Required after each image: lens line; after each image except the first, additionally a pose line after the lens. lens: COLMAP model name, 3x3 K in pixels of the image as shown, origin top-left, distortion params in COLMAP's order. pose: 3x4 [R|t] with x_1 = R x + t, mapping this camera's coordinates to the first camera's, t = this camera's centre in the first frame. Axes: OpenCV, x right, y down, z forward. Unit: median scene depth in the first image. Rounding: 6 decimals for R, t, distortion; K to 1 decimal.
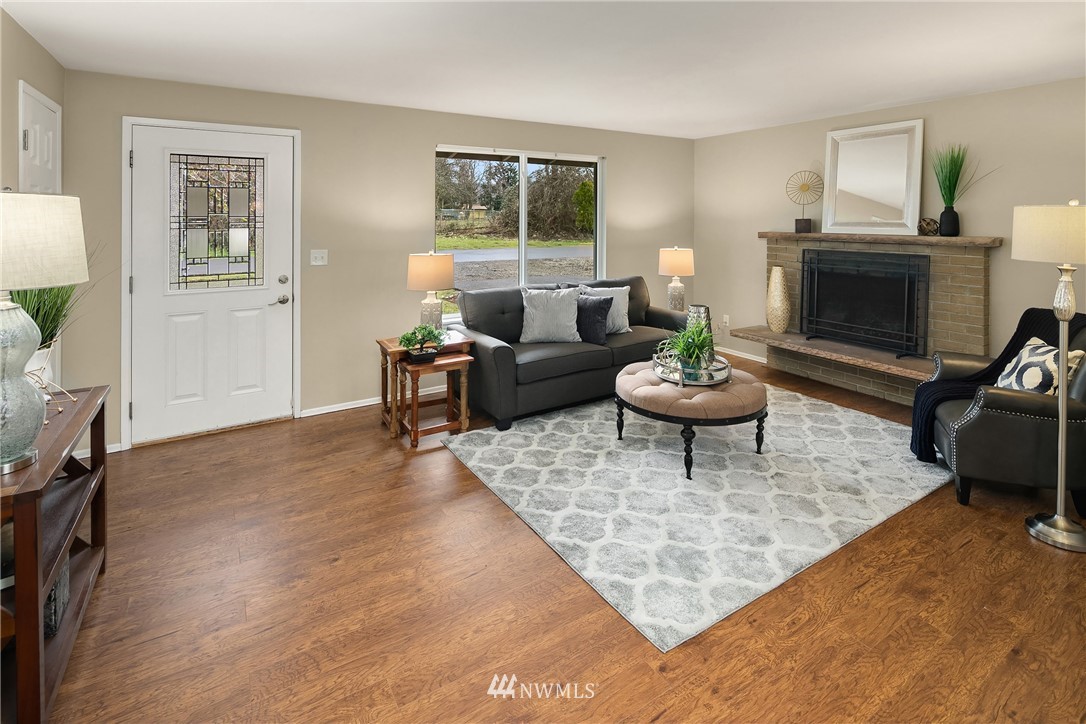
lens RADIAL K [[512.6, 0, 545.4], [0, 512.6, 220.1], [0, 0, 1]] dist [-0.004495, -0.000853]
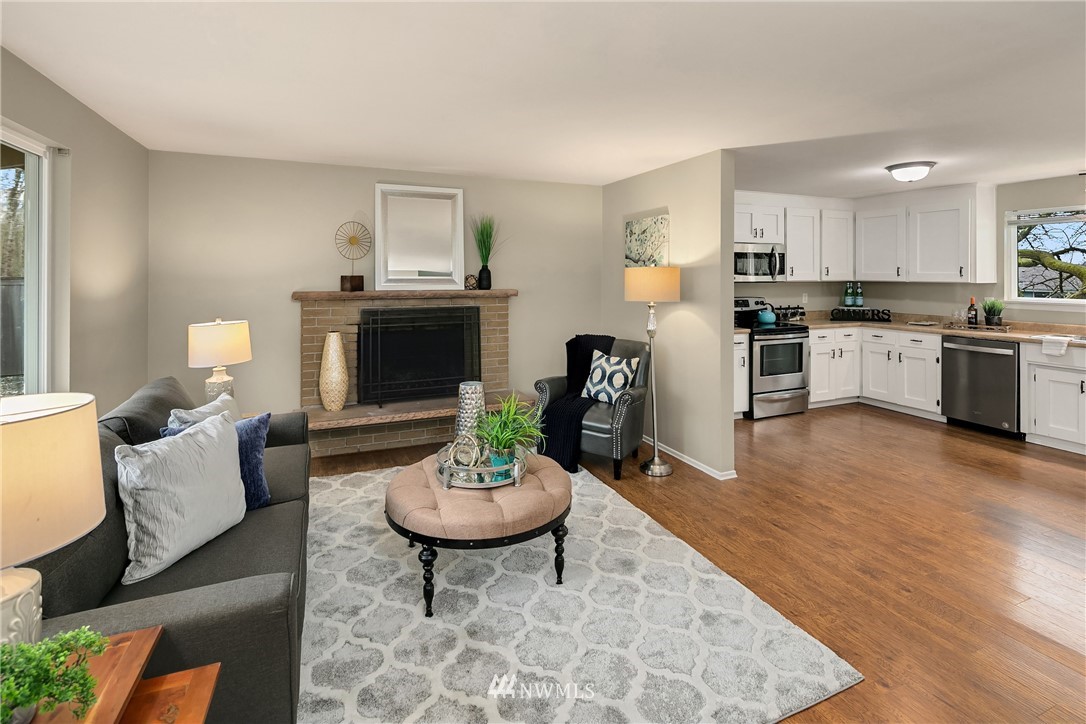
lens RADIAL K [[524.5, 0, 541.3], [0, 524.5, 273.9], [0, 0, 1]] dist [0.003184, -0.004601]
pose [[0.166884, 0.001862, 0.985975, -0.427174], [0.004472, 0.999986, -0.002645, -0.001718], [-0.985966, 0.004851, 0.166873, 0.653287]]
